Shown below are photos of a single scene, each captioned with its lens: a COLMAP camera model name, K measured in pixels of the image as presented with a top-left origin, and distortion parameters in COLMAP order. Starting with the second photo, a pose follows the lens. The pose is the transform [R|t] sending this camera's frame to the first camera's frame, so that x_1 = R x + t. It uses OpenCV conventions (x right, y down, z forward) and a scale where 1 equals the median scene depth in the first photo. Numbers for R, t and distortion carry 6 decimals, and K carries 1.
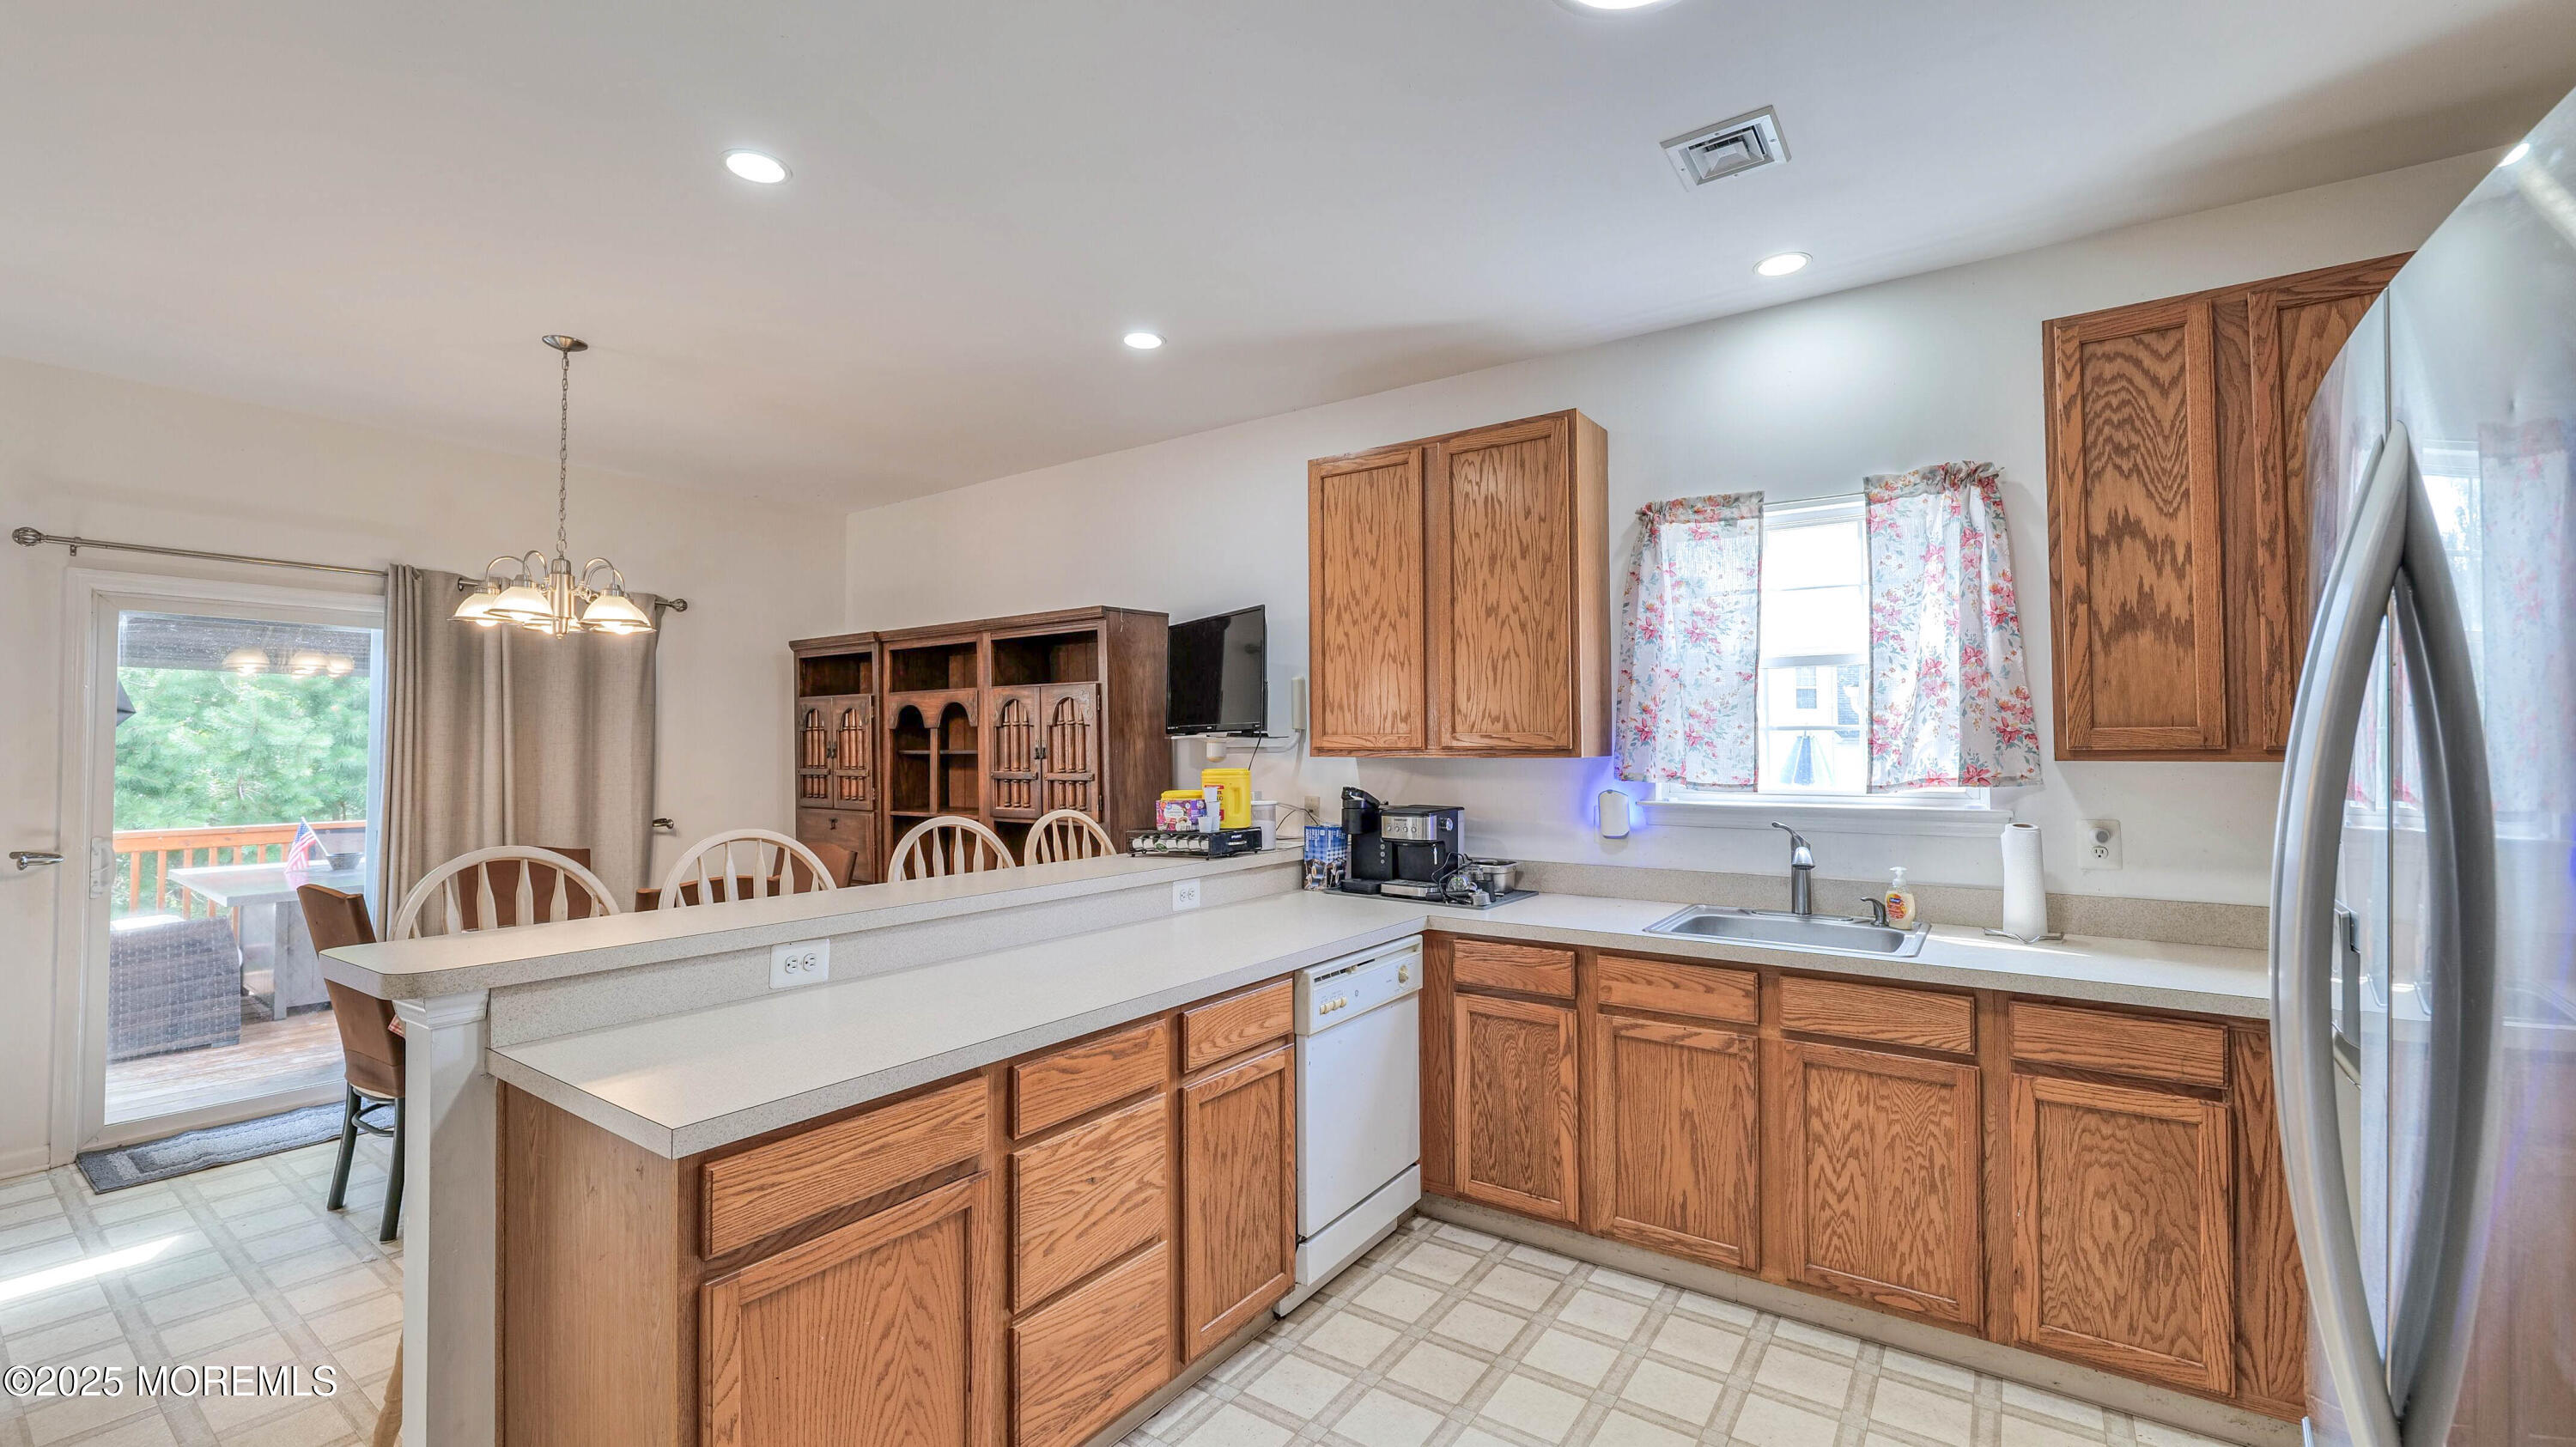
lens RADIAL K [[1048.2, 0, 1288.0], [0, 1048.2, 723.5], [0, 0, 1]] dist [-0.000795, -0.000064]
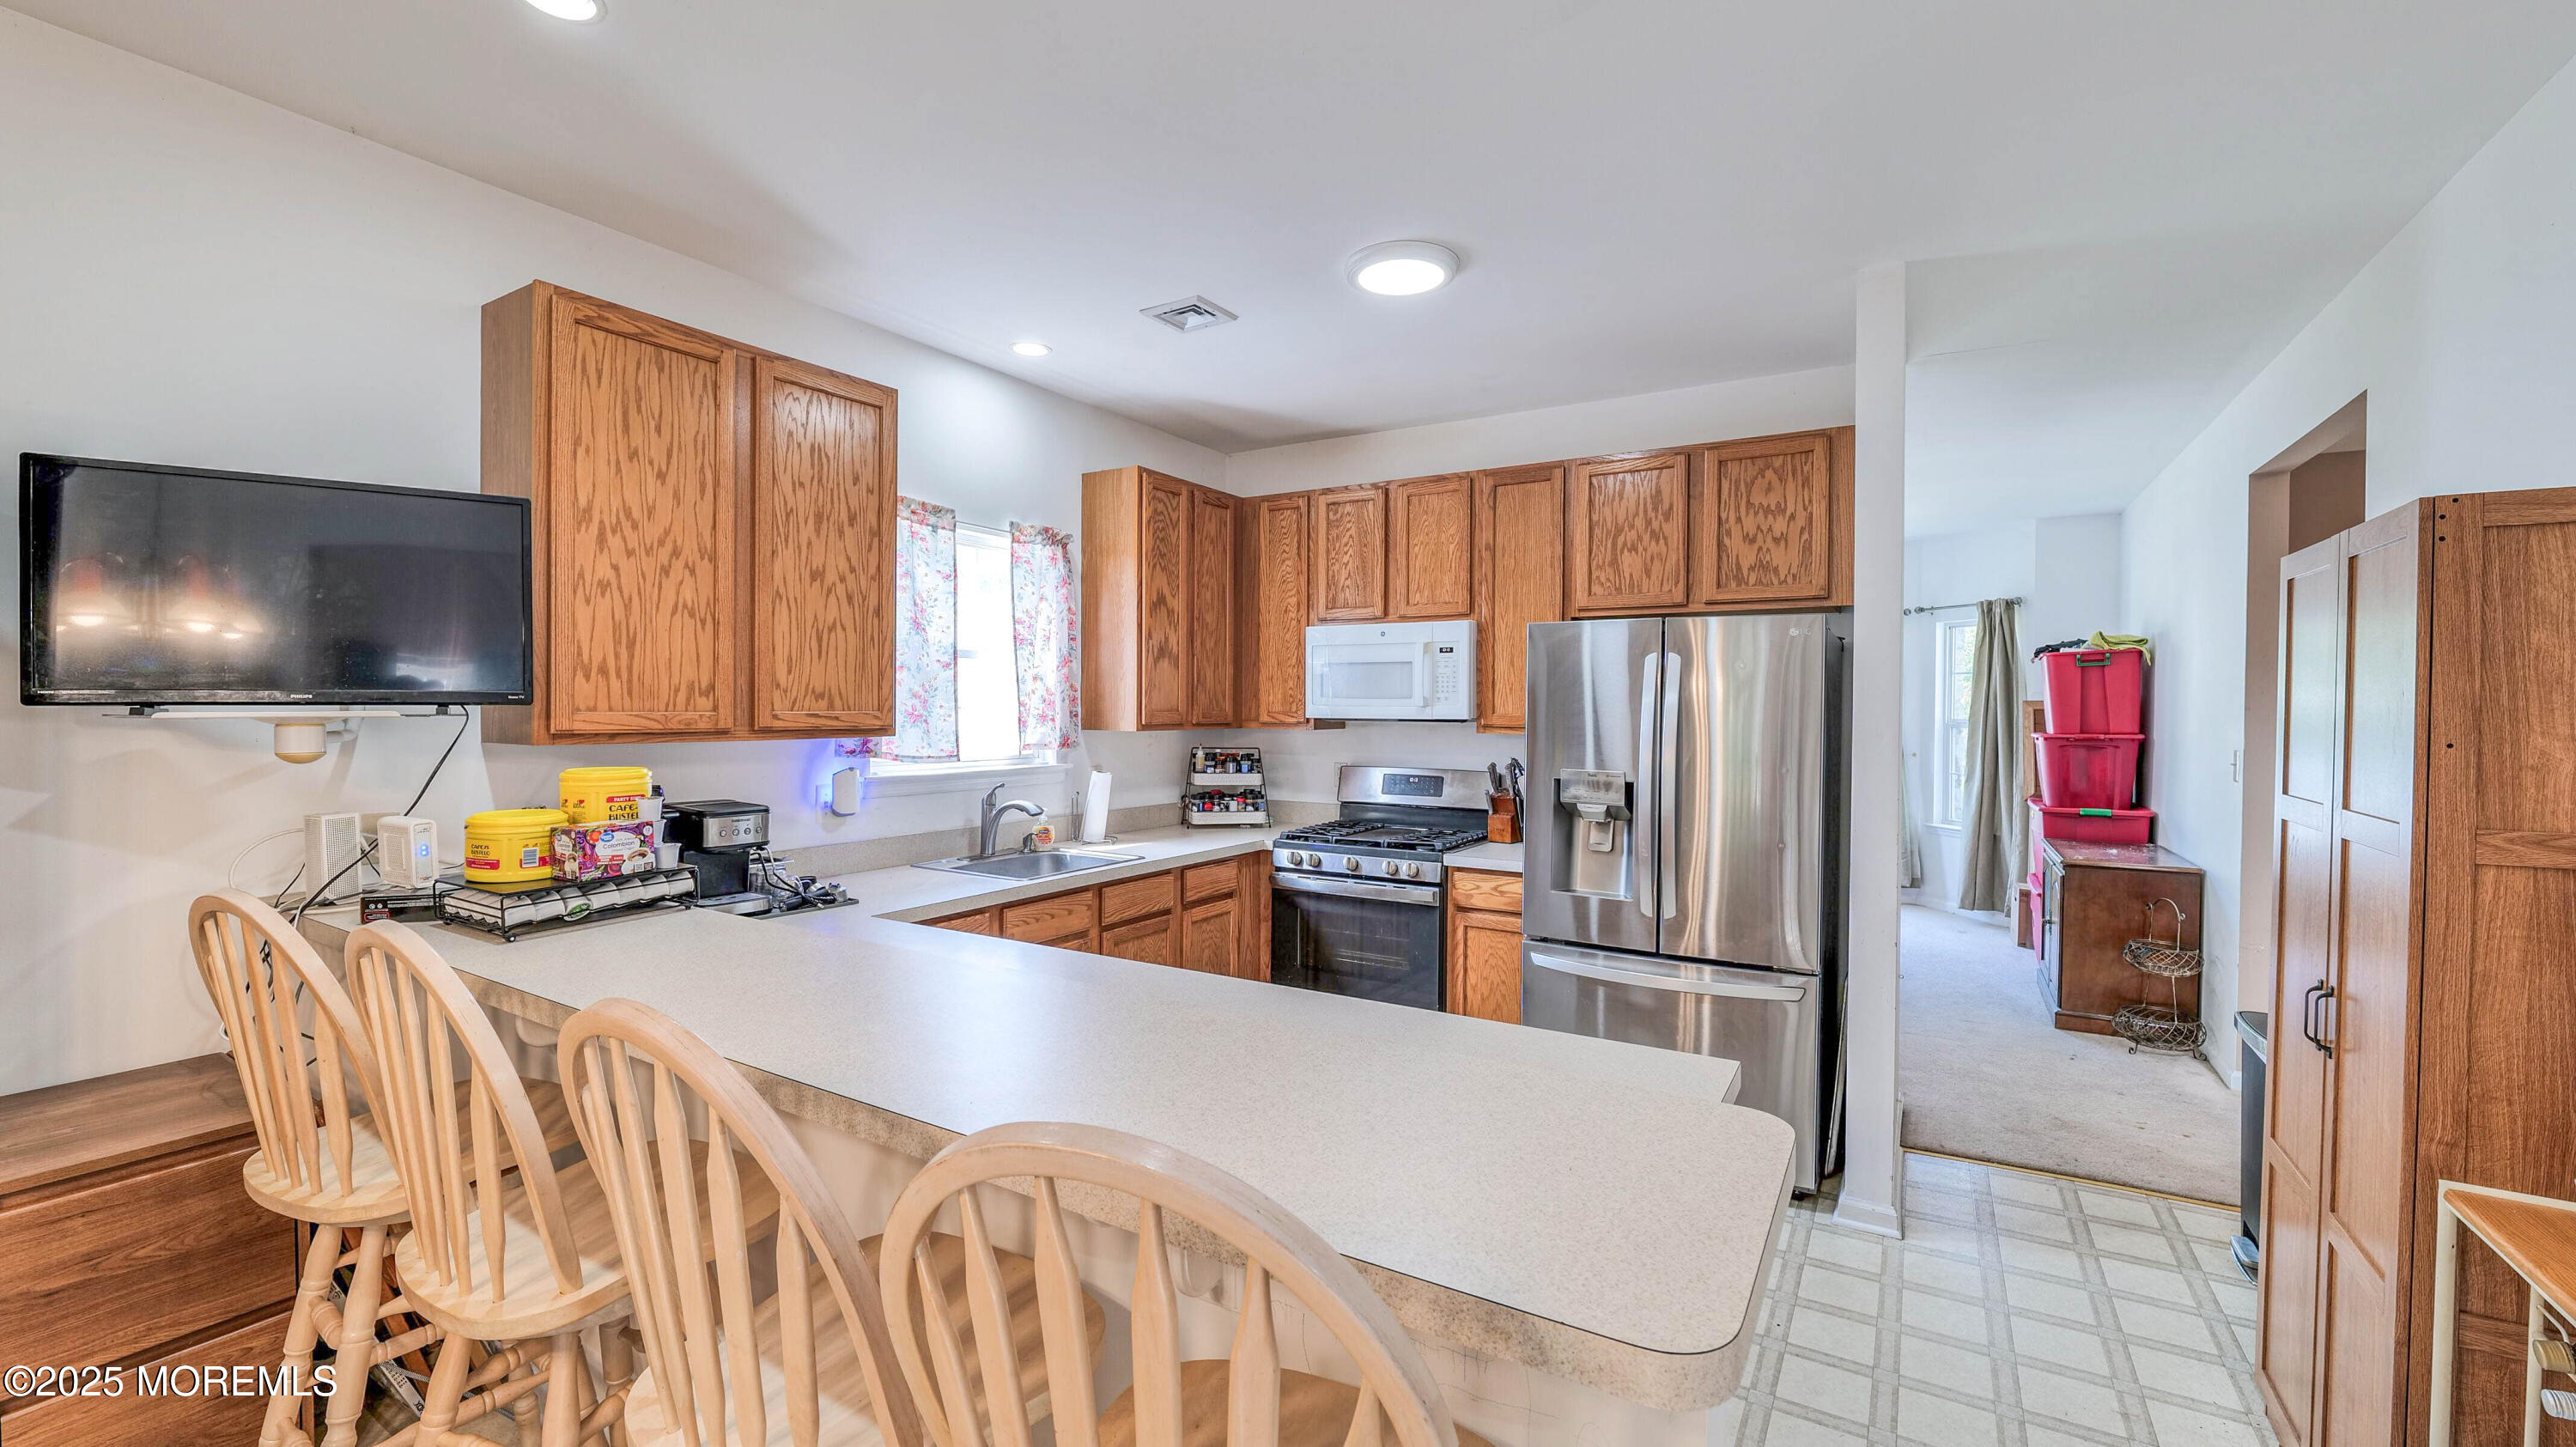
lens RADIAL K [[1048.2, 0, 1288.0], [0, 1048.2, 723.5], [0, 0, 1]] dist [-0.000795, -0.000064]
pose [[-0.061378, -0.013391, 0.998025, -0.734868], [-0.026698, 0.999574, 0.011770, -0.002033], [-0.997757, -0.025923, -0.061709, 0.658814]]
